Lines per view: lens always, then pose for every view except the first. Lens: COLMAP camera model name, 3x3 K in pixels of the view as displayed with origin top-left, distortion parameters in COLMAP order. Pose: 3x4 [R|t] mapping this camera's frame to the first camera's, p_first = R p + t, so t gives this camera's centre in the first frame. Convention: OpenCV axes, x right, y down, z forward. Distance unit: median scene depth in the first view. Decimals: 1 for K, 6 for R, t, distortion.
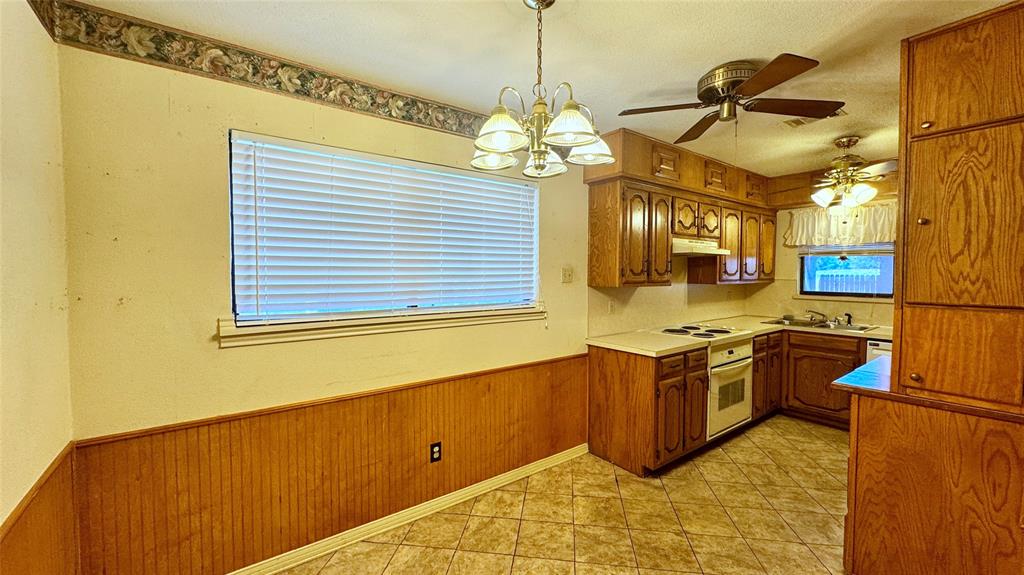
lens RADIAL K [[407.7, 0, 513.6], [0, 407.7, 286.6], [0, 0, 1]] dist [0.002434, -0.000106]
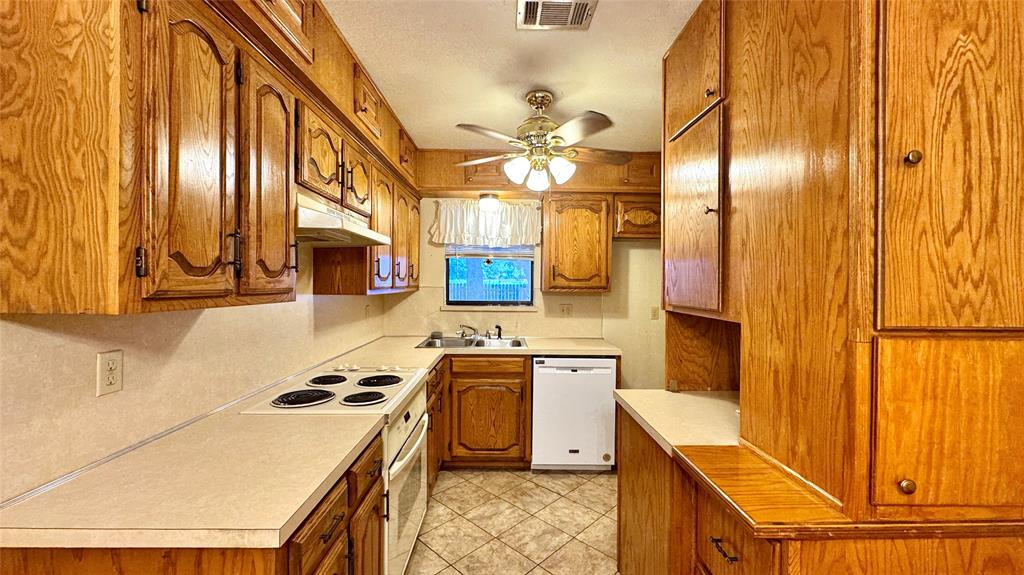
lens RADIAL K [[407.7, 0, 513.6], [0, 407.7, 286.6], [0, 0, 1]] dist [0.002434, -0.000106]
pose [[0.590144, -0.005031, 0.807282, 0.191781], [0.023172, 0.999674, -0.010710, -0.008394], [-0.806966, 0.025027, 0.590068, 0.622802]]
